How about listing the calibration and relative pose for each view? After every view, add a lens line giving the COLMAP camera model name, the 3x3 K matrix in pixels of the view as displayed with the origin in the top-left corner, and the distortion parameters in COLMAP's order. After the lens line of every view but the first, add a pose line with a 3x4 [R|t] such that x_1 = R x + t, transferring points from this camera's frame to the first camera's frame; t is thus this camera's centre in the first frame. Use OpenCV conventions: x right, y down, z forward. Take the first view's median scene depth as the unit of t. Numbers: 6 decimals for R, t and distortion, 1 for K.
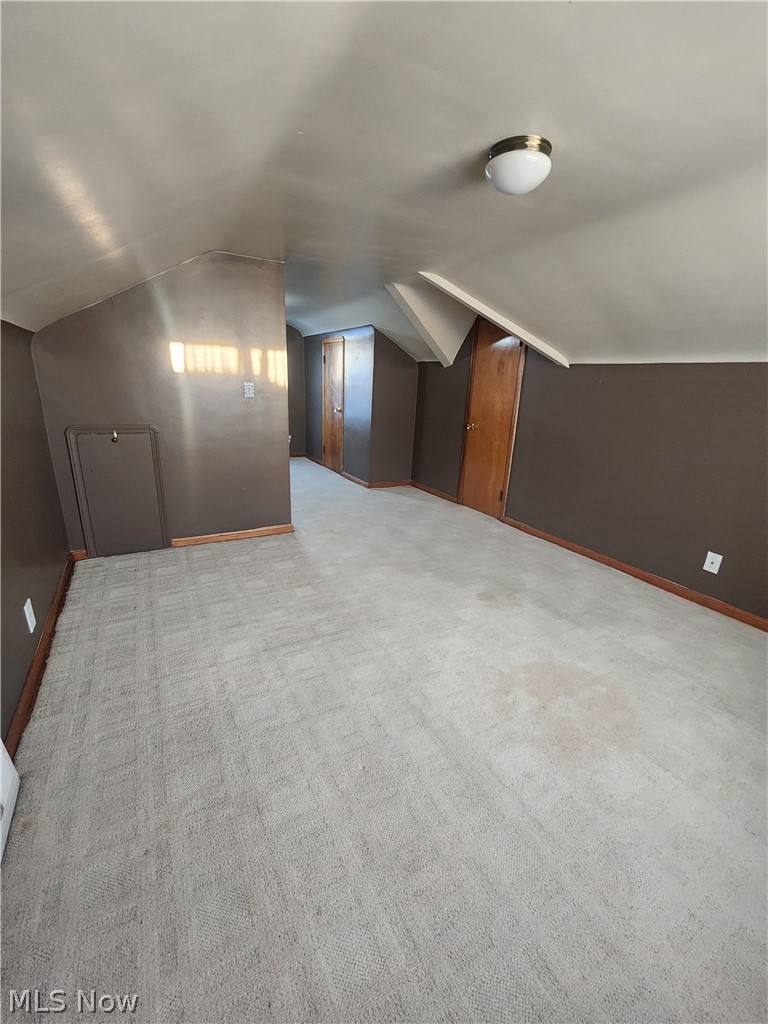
lens RADIAL K [[422.0, 0, 383.8], [0, 422.0, 512.7], [0, 0, 1]] dist [-0.005845, 0.000815]
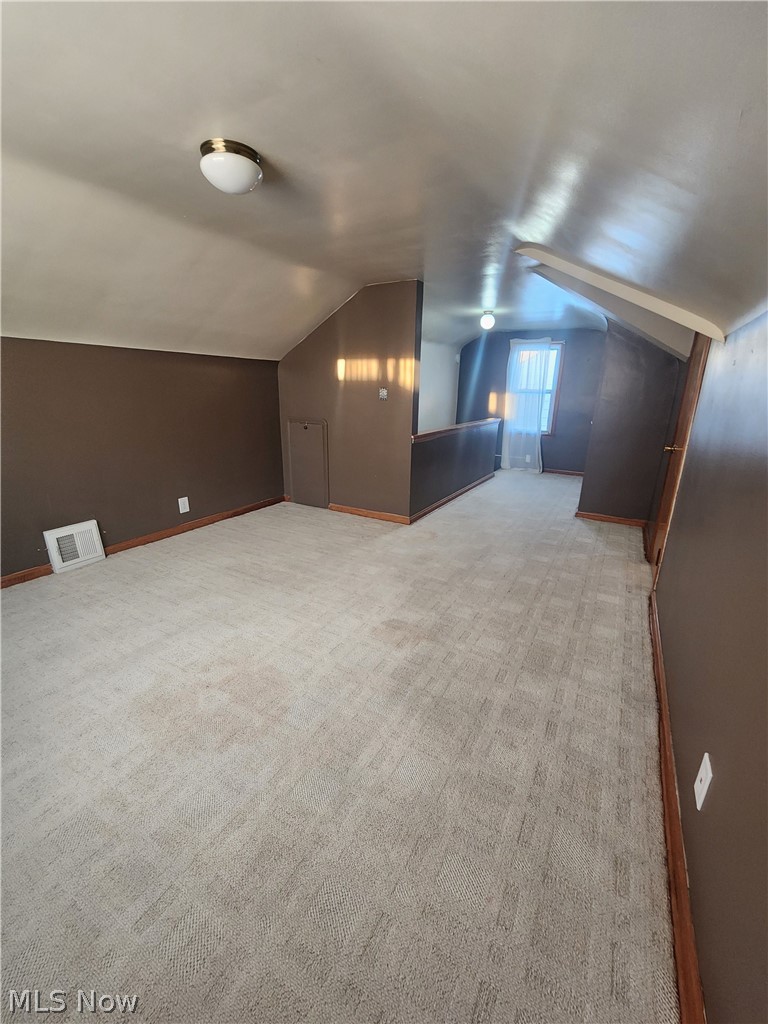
lens RADIAL K [[422.0, 0, 385.0], [0, 422.0, 514.1], [0, 0, 1]] dist [-0.005845, 0.000815]
pose [[0.524335, 0.214478, -0.824059, 0.784544], [-0.250459, 0.963795, 0.091484, -0.078748], [0.813845, 0.158424, 0.559069, 0.417427]]
